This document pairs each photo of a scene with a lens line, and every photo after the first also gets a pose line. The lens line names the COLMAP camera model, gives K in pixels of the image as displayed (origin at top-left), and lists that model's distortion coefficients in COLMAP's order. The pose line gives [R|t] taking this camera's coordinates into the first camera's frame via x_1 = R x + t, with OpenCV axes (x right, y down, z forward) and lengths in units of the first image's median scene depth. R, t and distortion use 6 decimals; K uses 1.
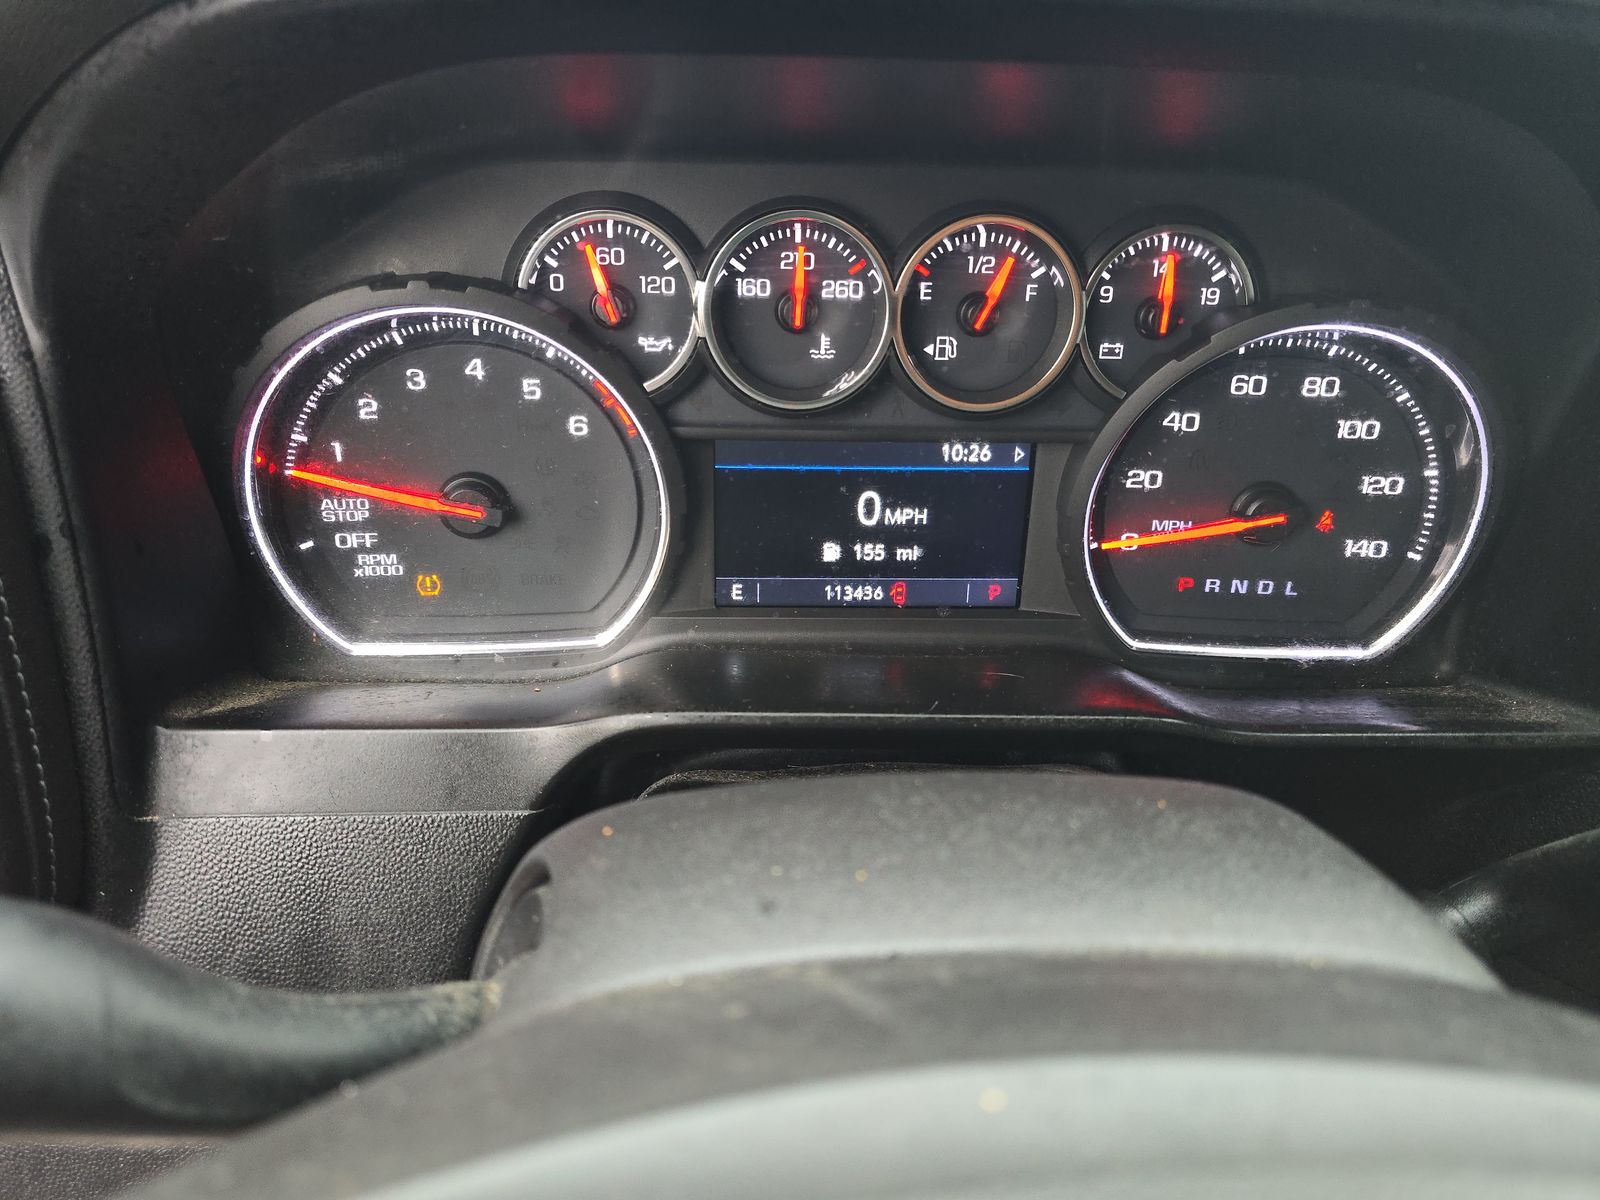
lens RADIAL K [[1151.8, 0, 794.4], [0, 1151.8, 605.1], [0, 0, 1]] dist [0.045818, -0.012409]
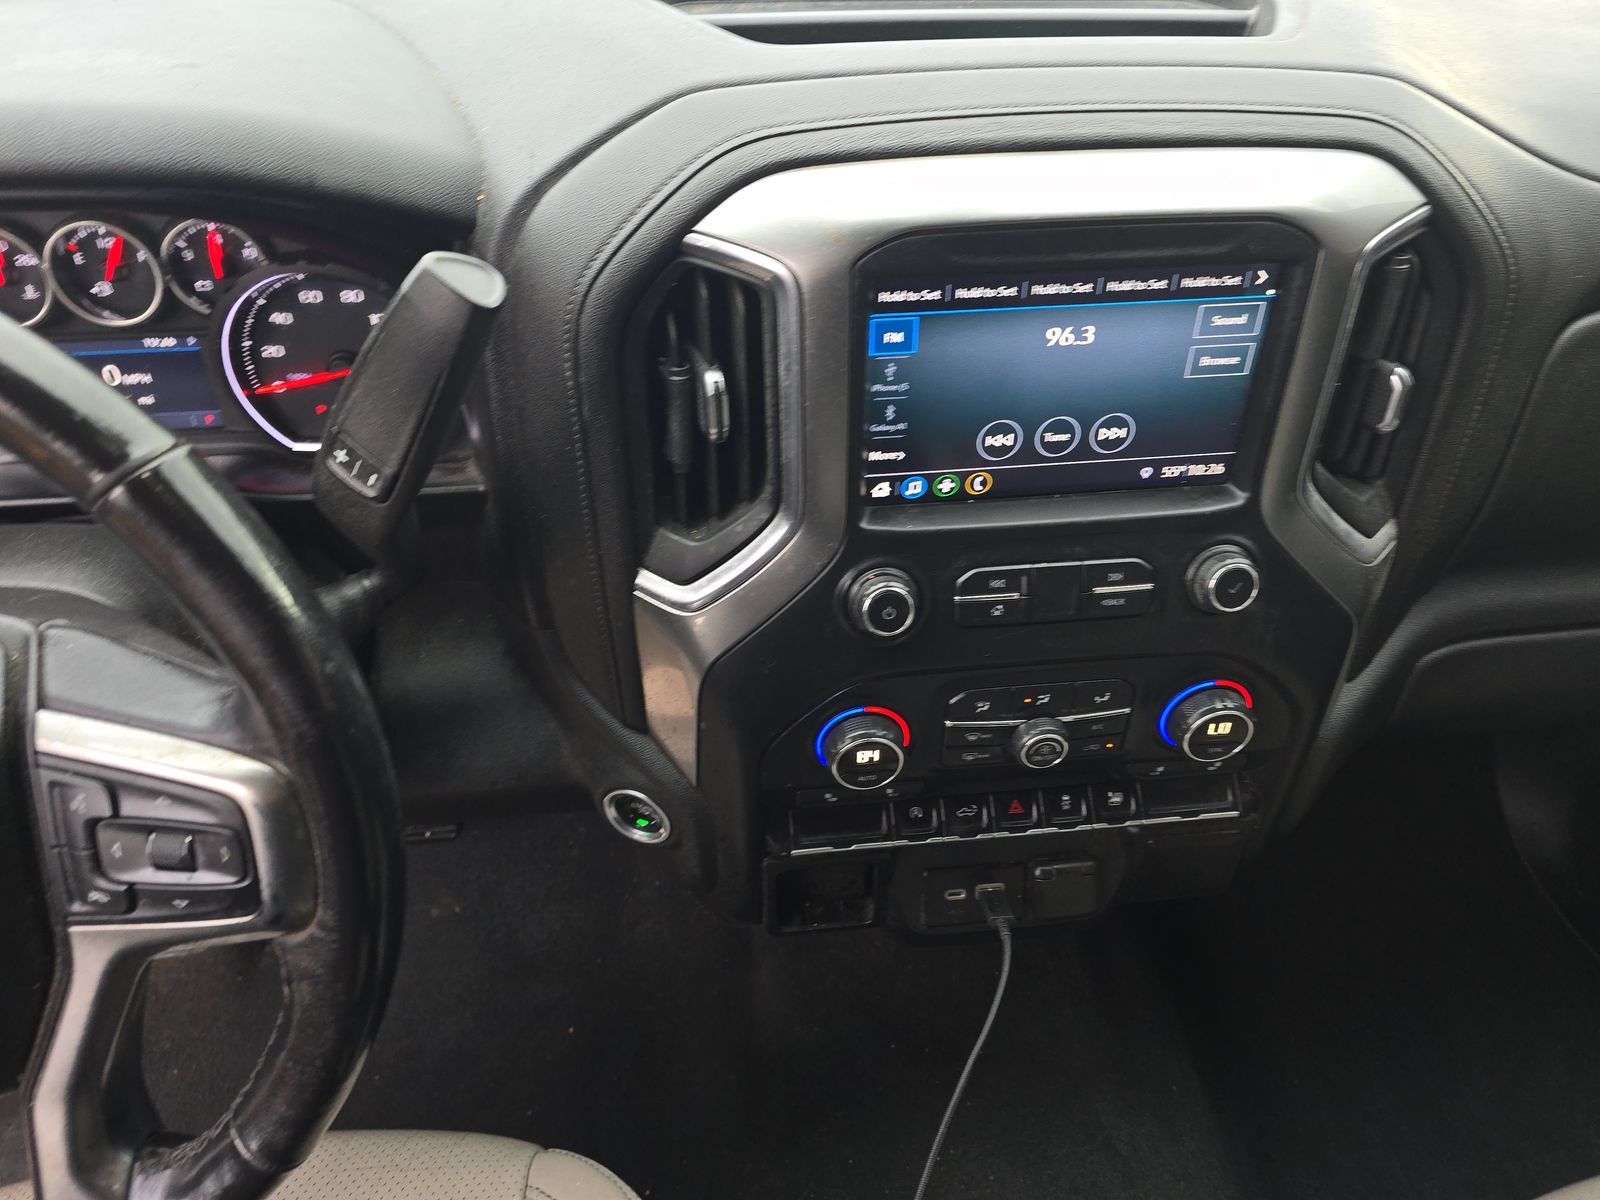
lens RADIAL K [[1151.8, 0, 795.9], [0, 1151.8, 593.3], [0, 0, 1]] dist [0.045818, -0.012409]
pose [[0.997381, -0.063114, 0.035326, 1.018420], [0.054229, 0.975728, 0.212166, -0.083265], [-0.047860, -0.209695, 0.976595, -0.841816]]
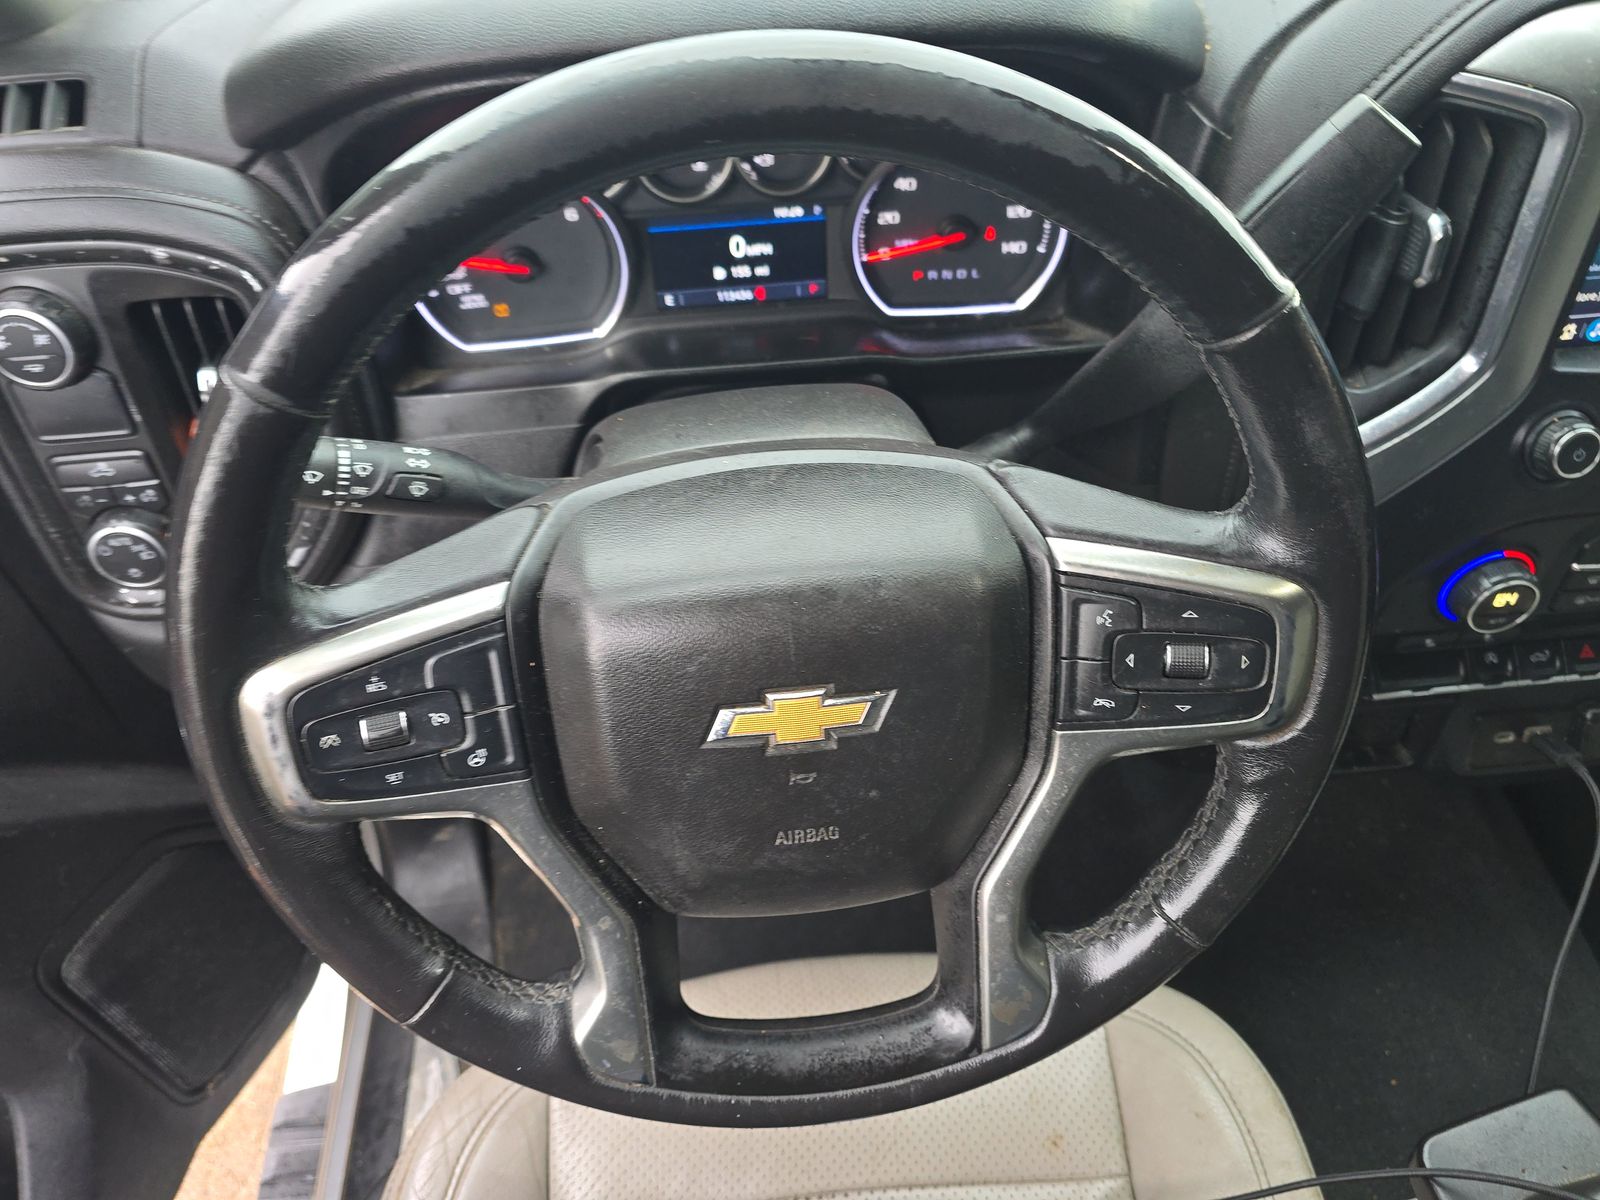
lens RADIAL K [[1151.8, 0, 802.8], [0, 1151.8, 599.0], [0, 0, 1]] dist [0.045818, -0.012409]
pose [[0.996714, -0.080666, 0.007301, 0.109710], [0.074837, 0.951652, 0.297924, -0.092724], [-0.030981, -0.296398, 0.954562, -0.903191]]
